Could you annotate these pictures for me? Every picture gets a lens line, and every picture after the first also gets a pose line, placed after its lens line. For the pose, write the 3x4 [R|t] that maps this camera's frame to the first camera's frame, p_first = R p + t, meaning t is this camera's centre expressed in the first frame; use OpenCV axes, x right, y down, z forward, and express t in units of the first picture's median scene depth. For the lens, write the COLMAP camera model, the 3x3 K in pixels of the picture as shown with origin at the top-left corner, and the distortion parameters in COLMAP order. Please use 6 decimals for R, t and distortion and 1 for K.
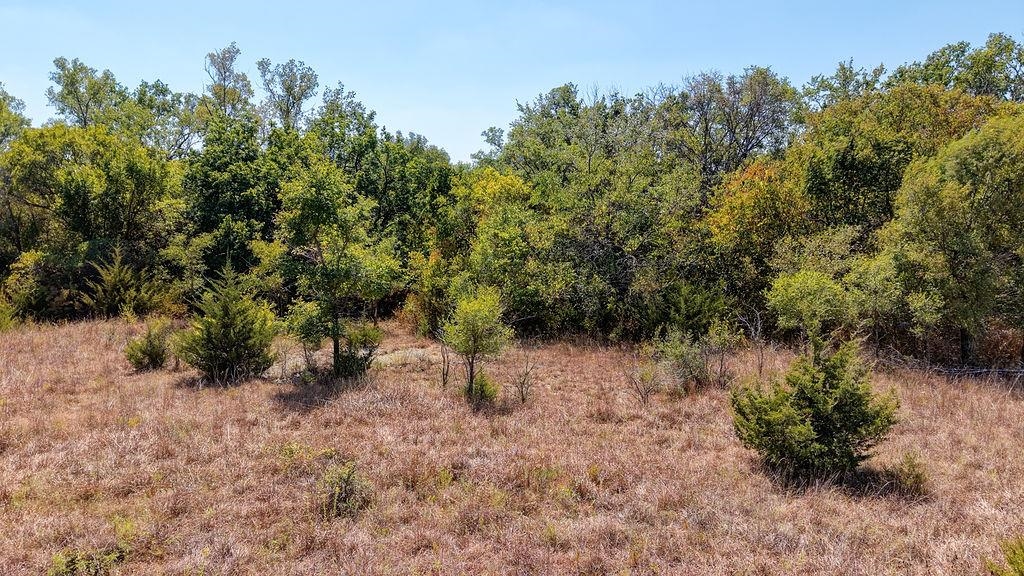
lens RADIAL K [[681.2, 0, 512.0], [0, 681.2, 288.0], [0, 0, 1]] dist [0.074700, -0.119221]
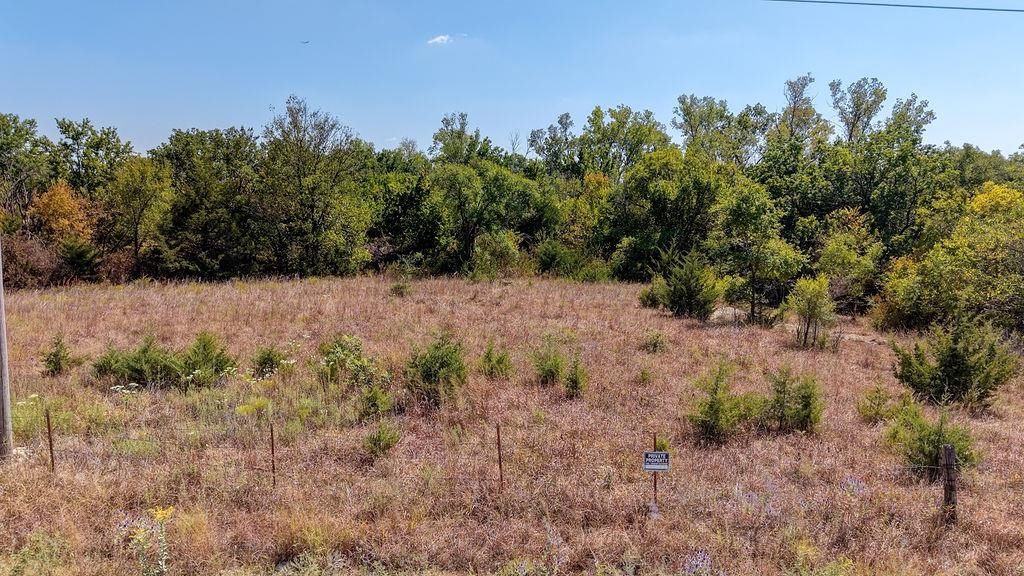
lens RADIAL K [[681.2, 0, 512.0], [0, 681.2, 288.0], [0, 0, 1]] dist [0.074700, -0.119221]
pose [[0.655406, 0.116251, -0.746277, 0.168216], [-0.118484, 0.991675, 0.050421, 0.008084], [0.745926, 0.055375, 0.663723, -0.118046]]
